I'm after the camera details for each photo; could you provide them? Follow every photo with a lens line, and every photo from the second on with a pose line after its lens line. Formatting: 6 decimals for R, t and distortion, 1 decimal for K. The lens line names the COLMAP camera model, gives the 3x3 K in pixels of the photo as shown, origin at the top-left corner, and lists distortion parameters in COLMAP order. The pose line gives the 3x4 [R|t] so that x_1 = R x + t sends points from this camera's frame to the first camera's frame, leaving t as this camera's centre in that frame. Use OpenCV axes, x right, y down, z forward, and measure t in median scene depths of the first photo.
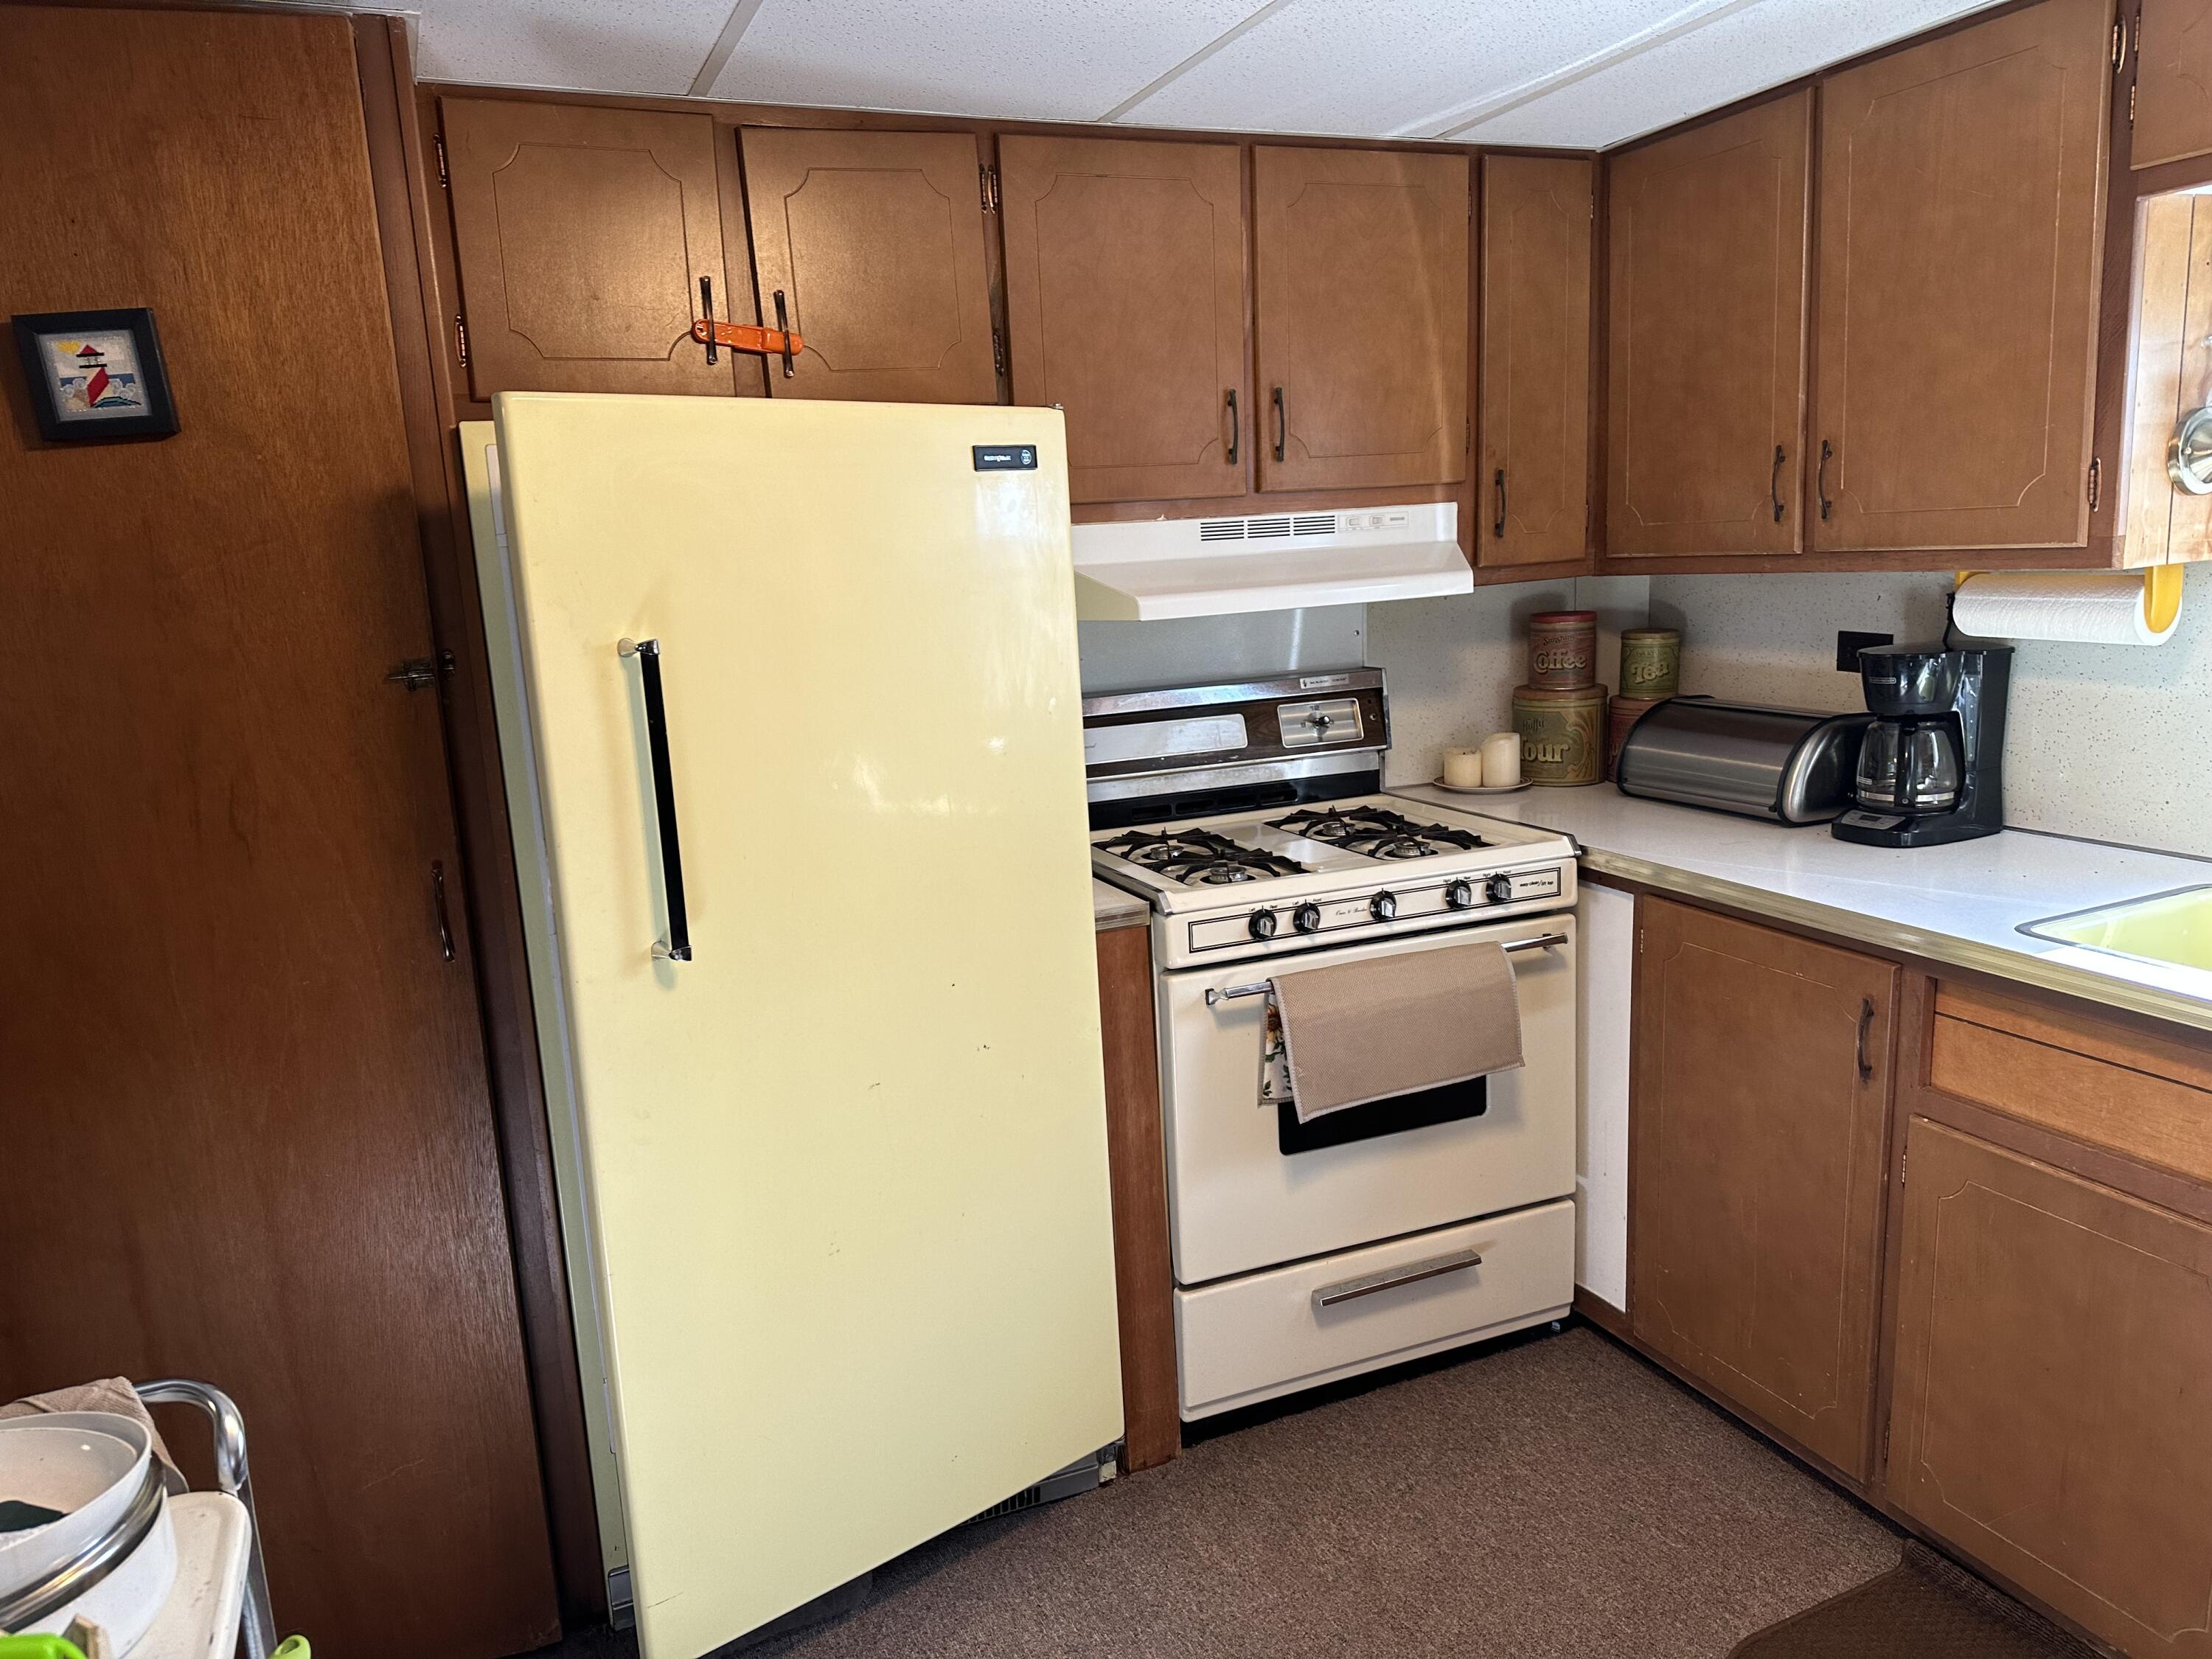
lens RADIAL K [[1546.2, 0, 1099.2], [0, 1546.2, 836.7], [0, 0, 1]] dist [0.074886, -0.084732]
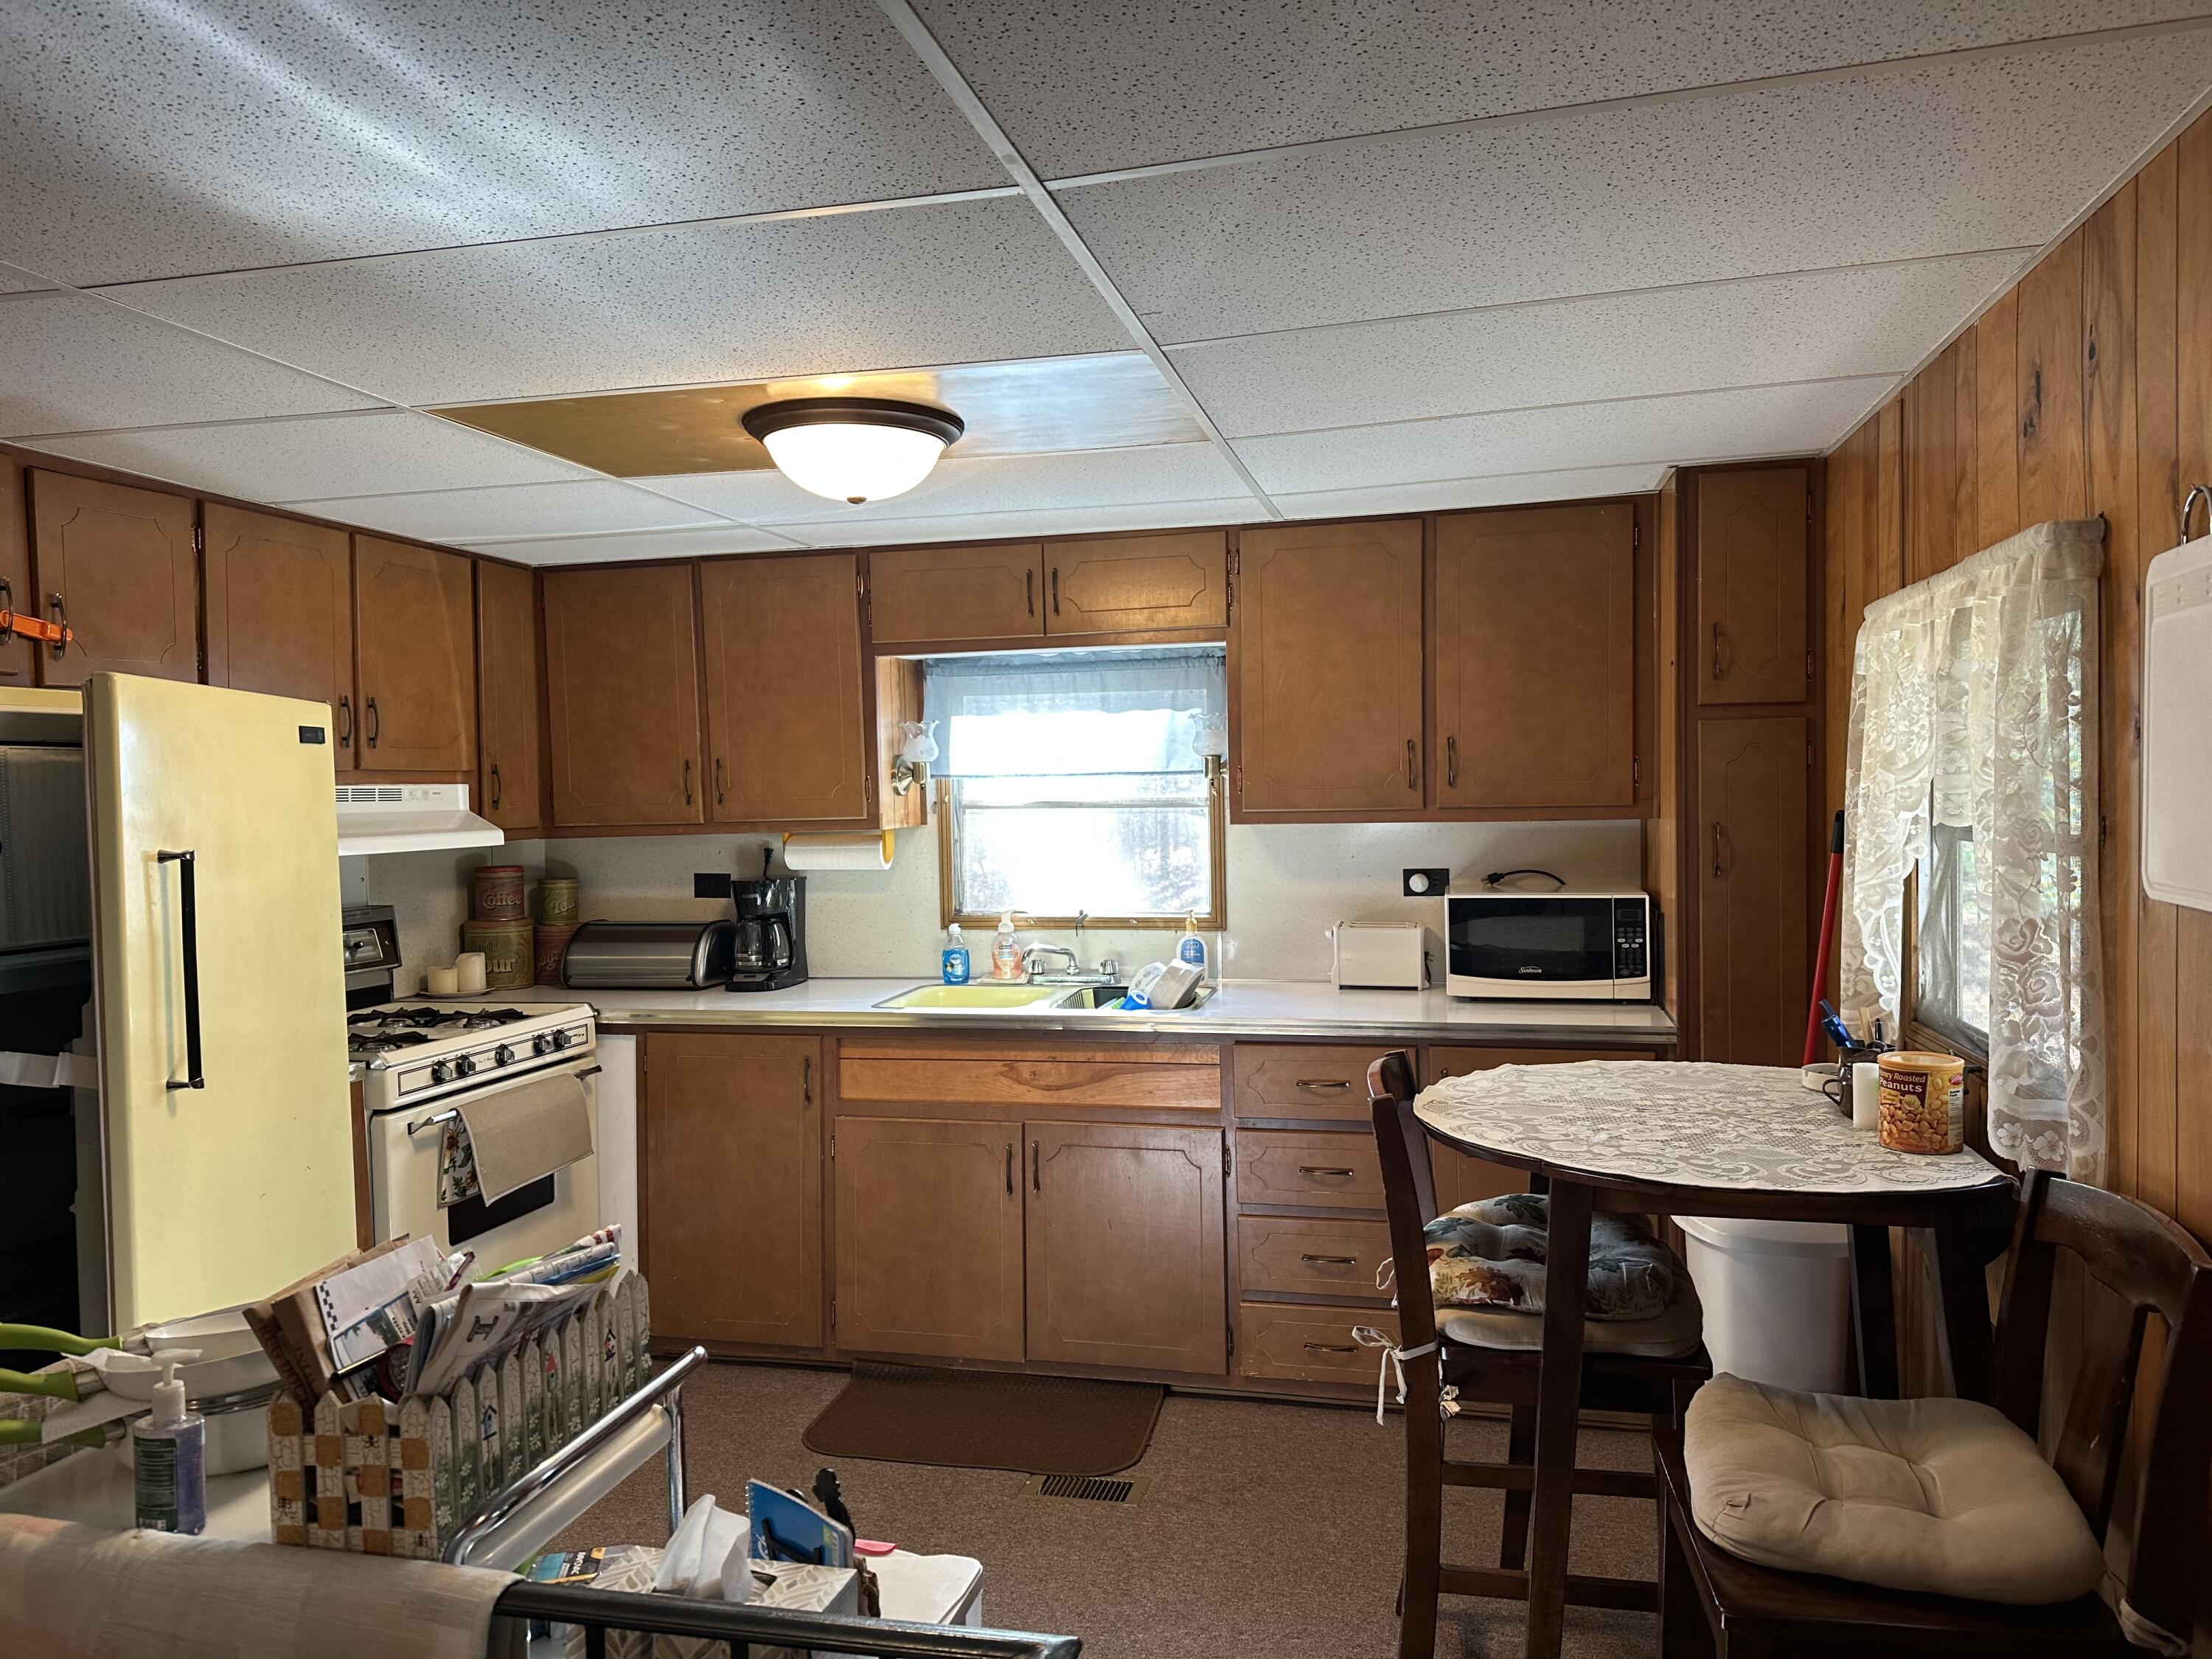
lens RADIAL K [[1546.2, 0, 1104.7], [0, 1546.2, 833.6], [0, 0, 1]] dist [0.074886, -0.084732]
pose [[0.590641, 0.016610, 0.806763, -0.653619], [0.144503, 0.981449, -0.125999, 0.105831], [-0.793890, 0.191000, 0.577284, -0.315228]]
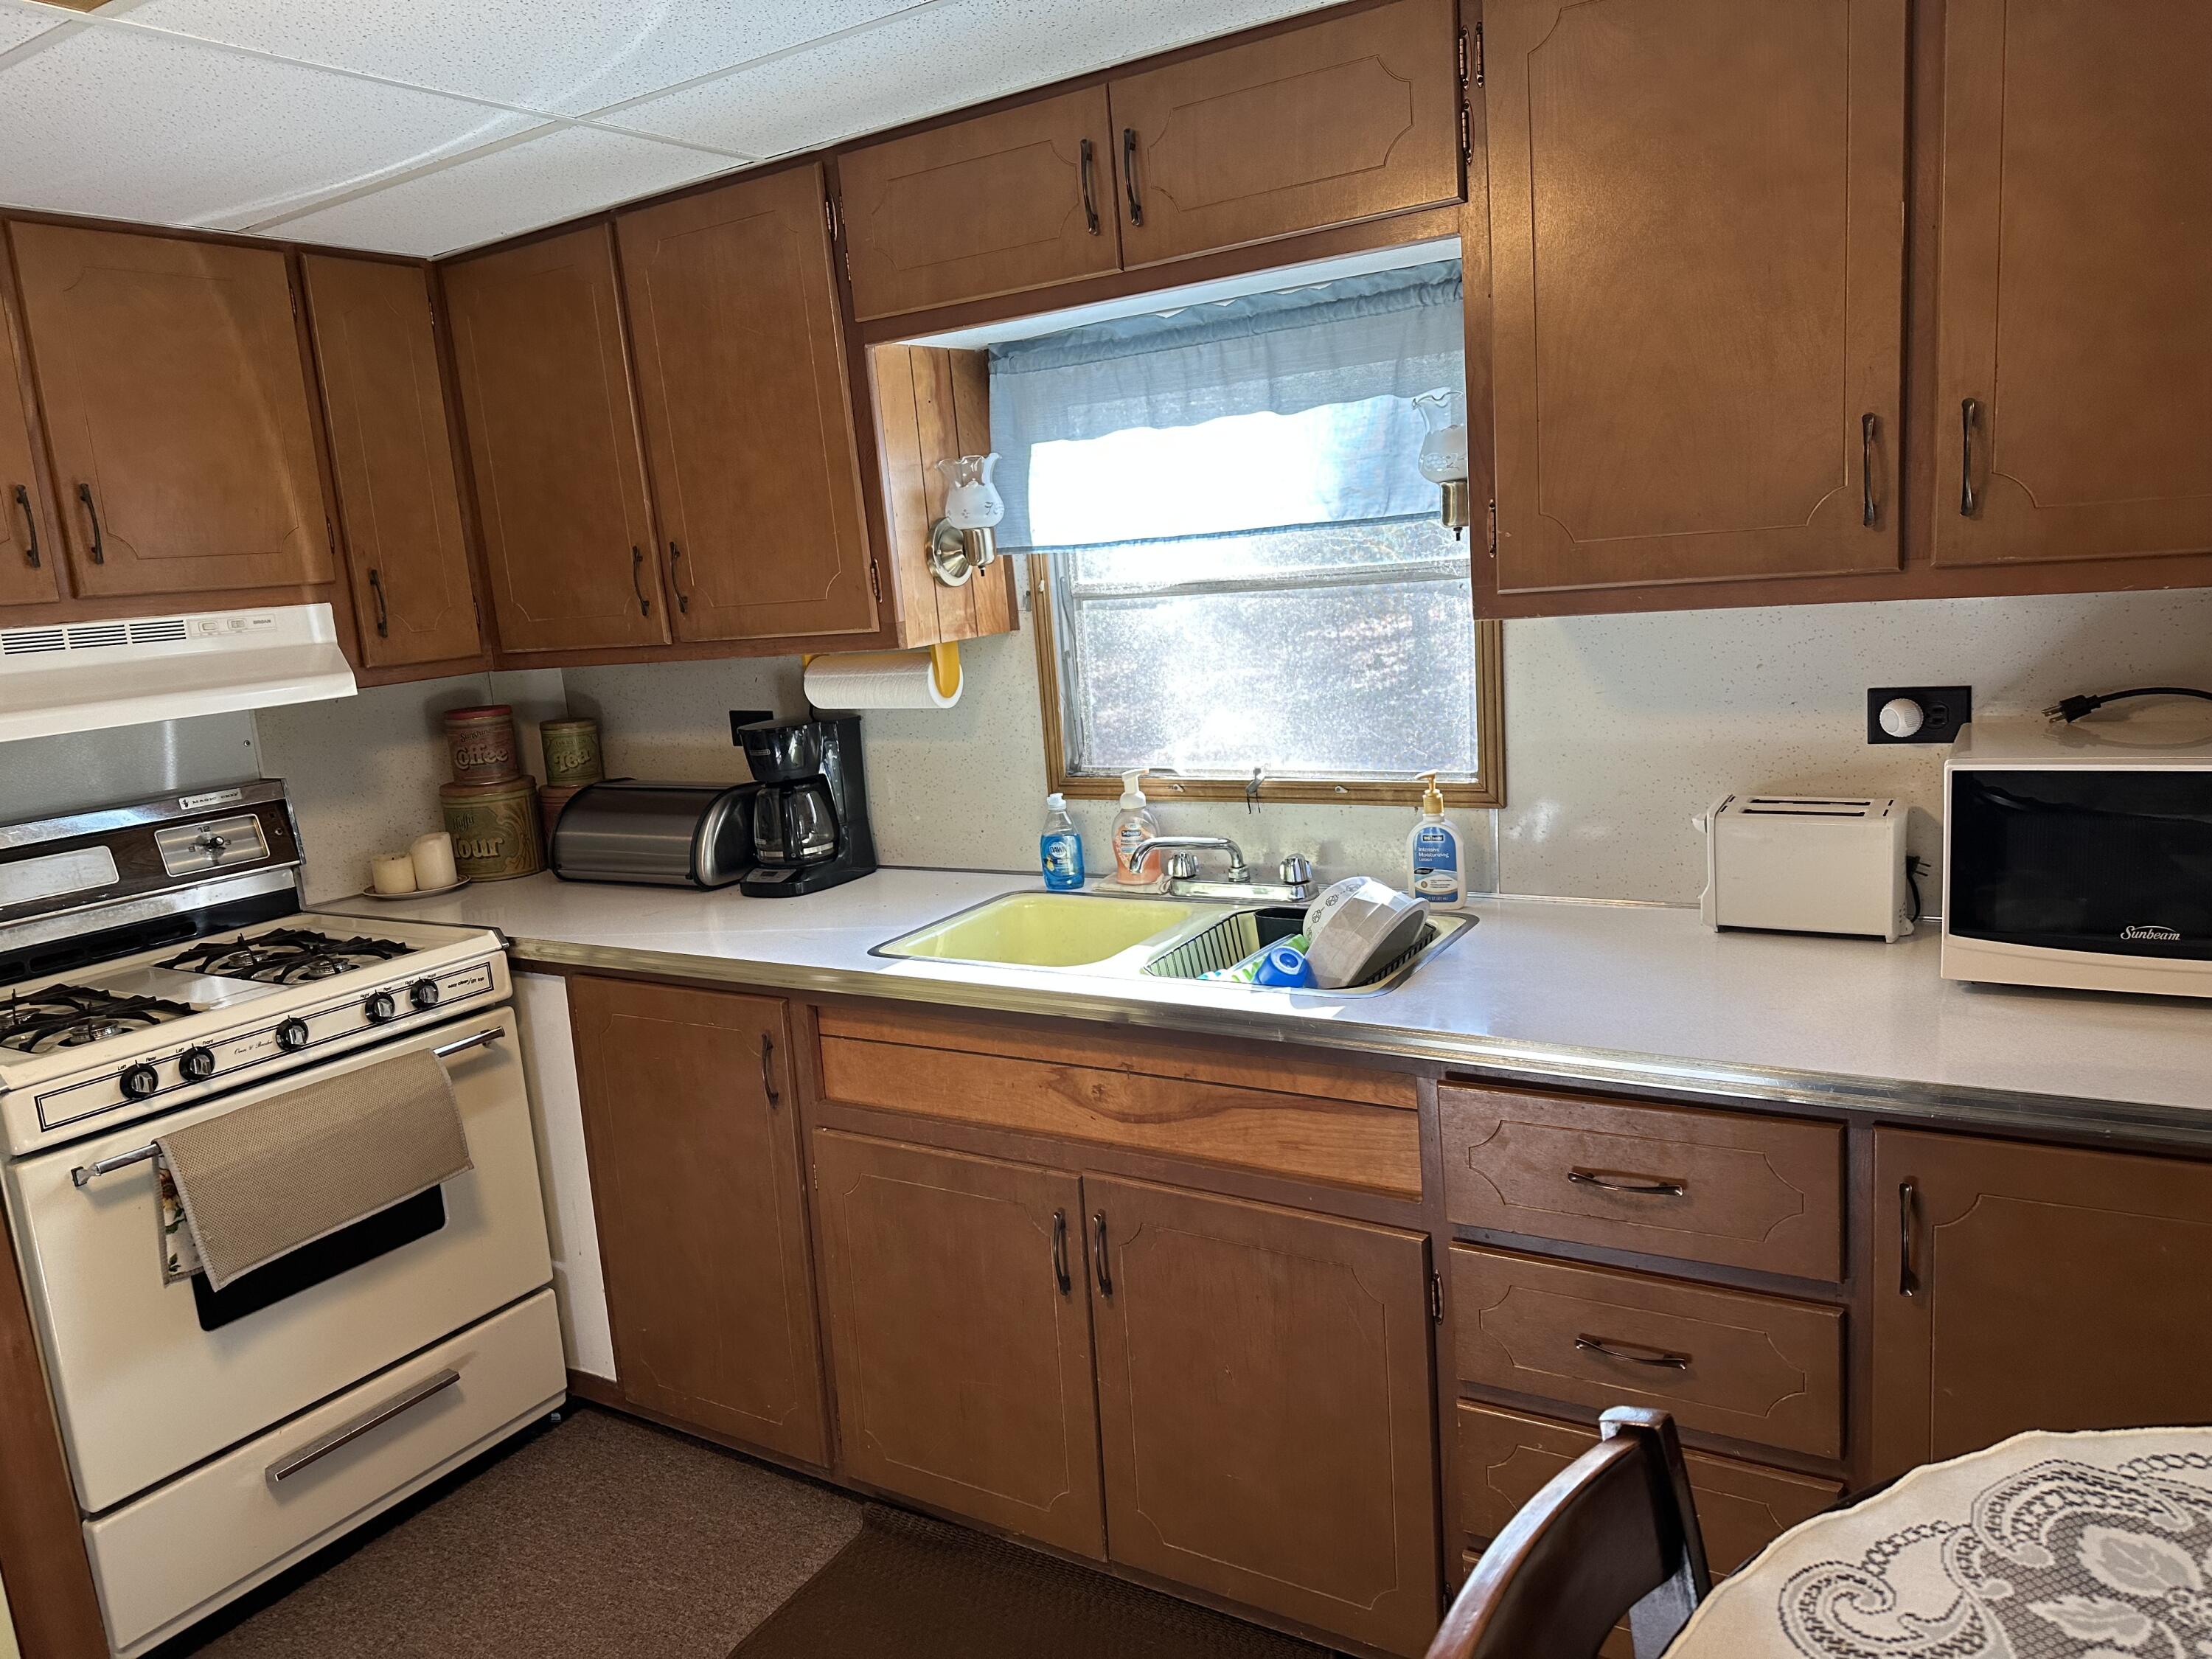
lens RADIAL K [[1546.2, 0, 1095.6], [0, 1546.2, 843.7], [0, 0, 1]] dist [0.074886, -0.084732]
pose [[0.819845, -0.119049, 0.560073, 0.064413], [0.146306, 0.989232, -0.003894, 0.005596], [-0.553578, 0.085134, 0.828434, -0.057269]]
